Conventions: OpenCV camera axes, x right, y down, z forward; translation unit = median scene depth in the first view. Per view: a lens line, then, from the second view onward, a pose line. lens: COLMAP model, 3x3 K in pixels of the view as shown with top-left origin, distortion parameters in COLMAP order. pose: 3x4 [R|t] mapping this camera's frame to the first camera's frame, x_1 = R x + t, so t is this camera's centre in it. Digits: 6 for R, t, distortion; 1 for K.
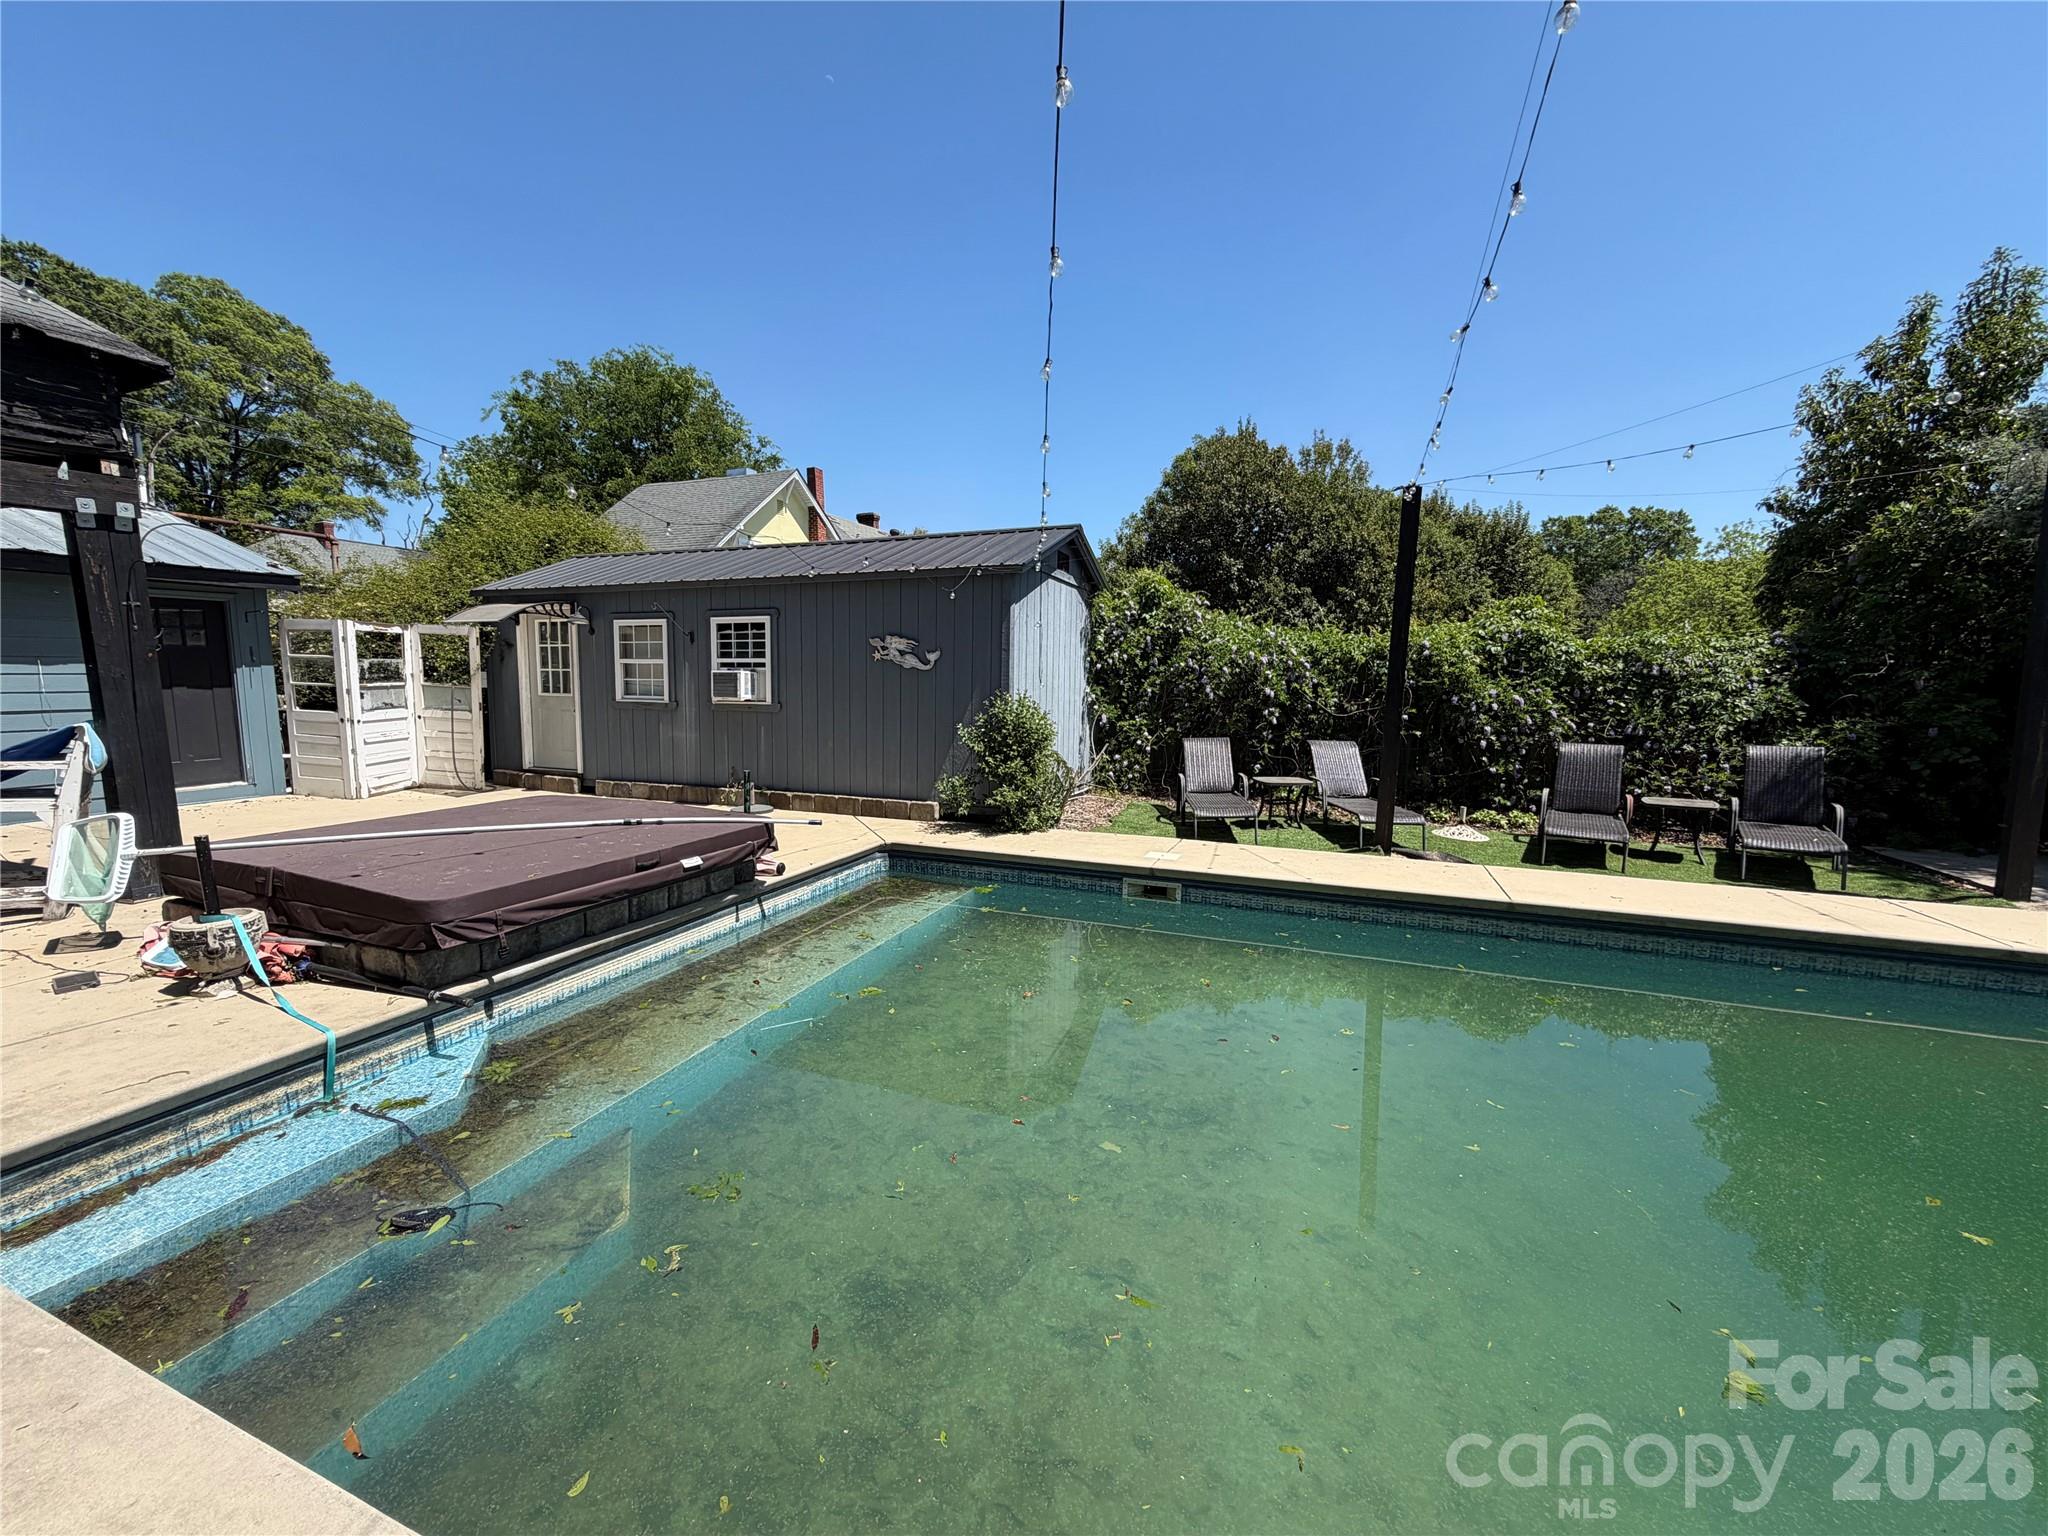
lens RADIAL K [[823.6, 0, 1026.5], [0, 823.6, 772.8], [0, 0, 1]] dist [-0.000530, -0.000054]
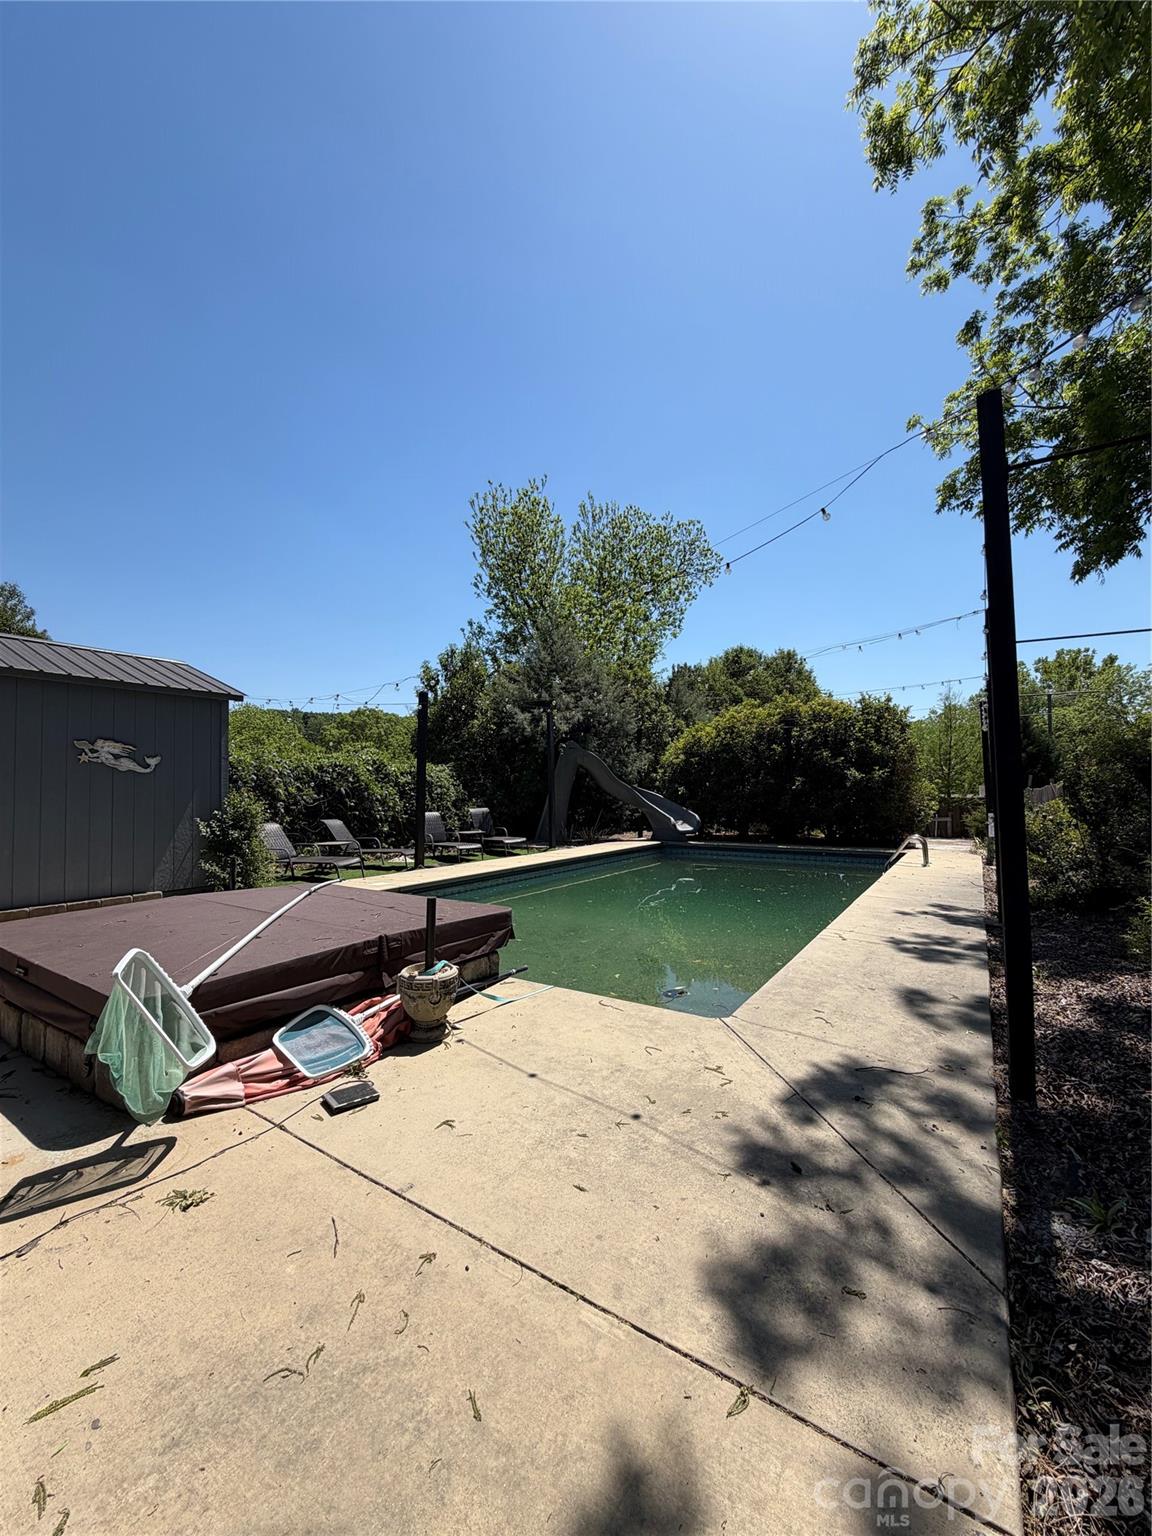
lens RADIAL K [[617.7, 0, 578.4], [0, 617.7, 771.9], [0, 0, 1]] dist [-0.000530, -0.000054]
pose [[0.203051, 0.028107, 0.978765, -0.812772], [0.108543, 0.992781, -0.051028, -0.020446], [-0.973134, 0.116599, 0.198534, 0.262805]]
